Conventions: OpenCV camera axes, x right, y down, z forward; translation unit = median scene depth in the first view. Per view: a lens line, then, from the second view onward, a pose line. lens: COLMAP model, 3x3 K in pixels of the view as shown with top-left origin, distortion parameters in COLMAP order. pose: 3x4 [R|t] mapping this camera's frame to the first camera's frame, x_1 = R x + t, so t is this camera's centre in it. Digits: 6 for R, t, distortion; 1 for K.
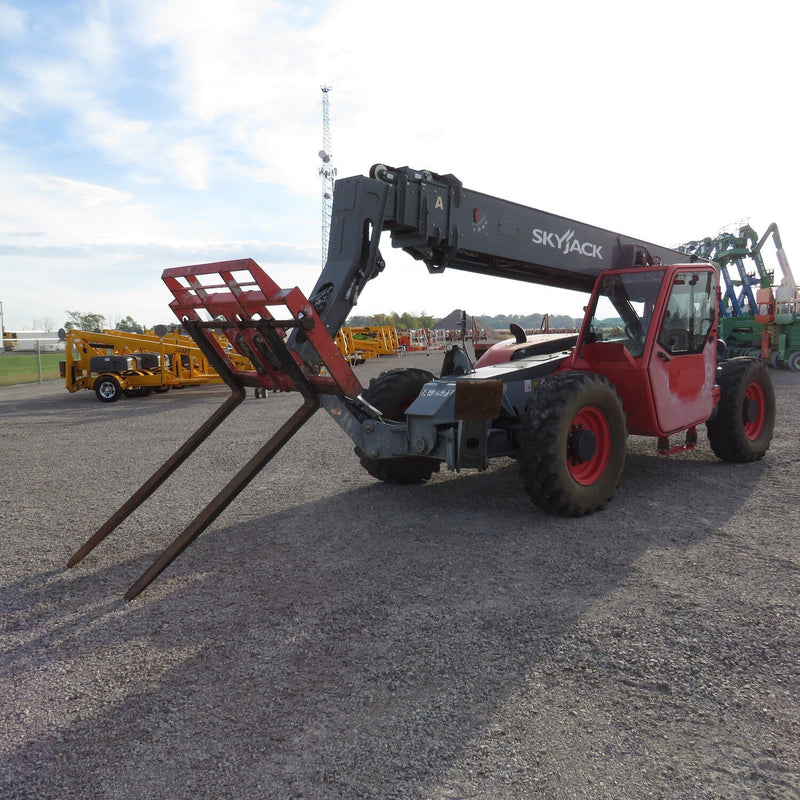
lens RADIAL K [[765.7, 0, 403.6], [0, 765.7, 400.2], [0, 0, 1]] dist [-0.023283, 0.000000]
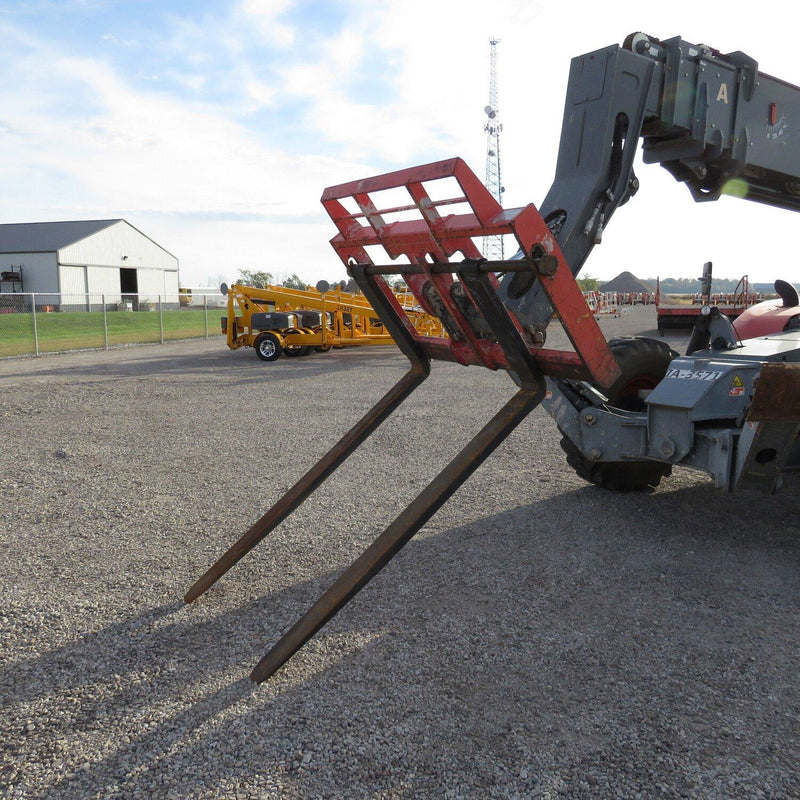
lens RADIAL K [[765.7, 0, 401.1], [0, 765.7, 403.0], [0, 0, 1]] dist [-0.023283, 0.000000]
pose [[0.978412, 0.044847, -0.201741, -0.081240], [-0.034011, 0.997802, 0.056864, -0.015053], [0.203848, -0.048775, 0.977787, 0.273147]]
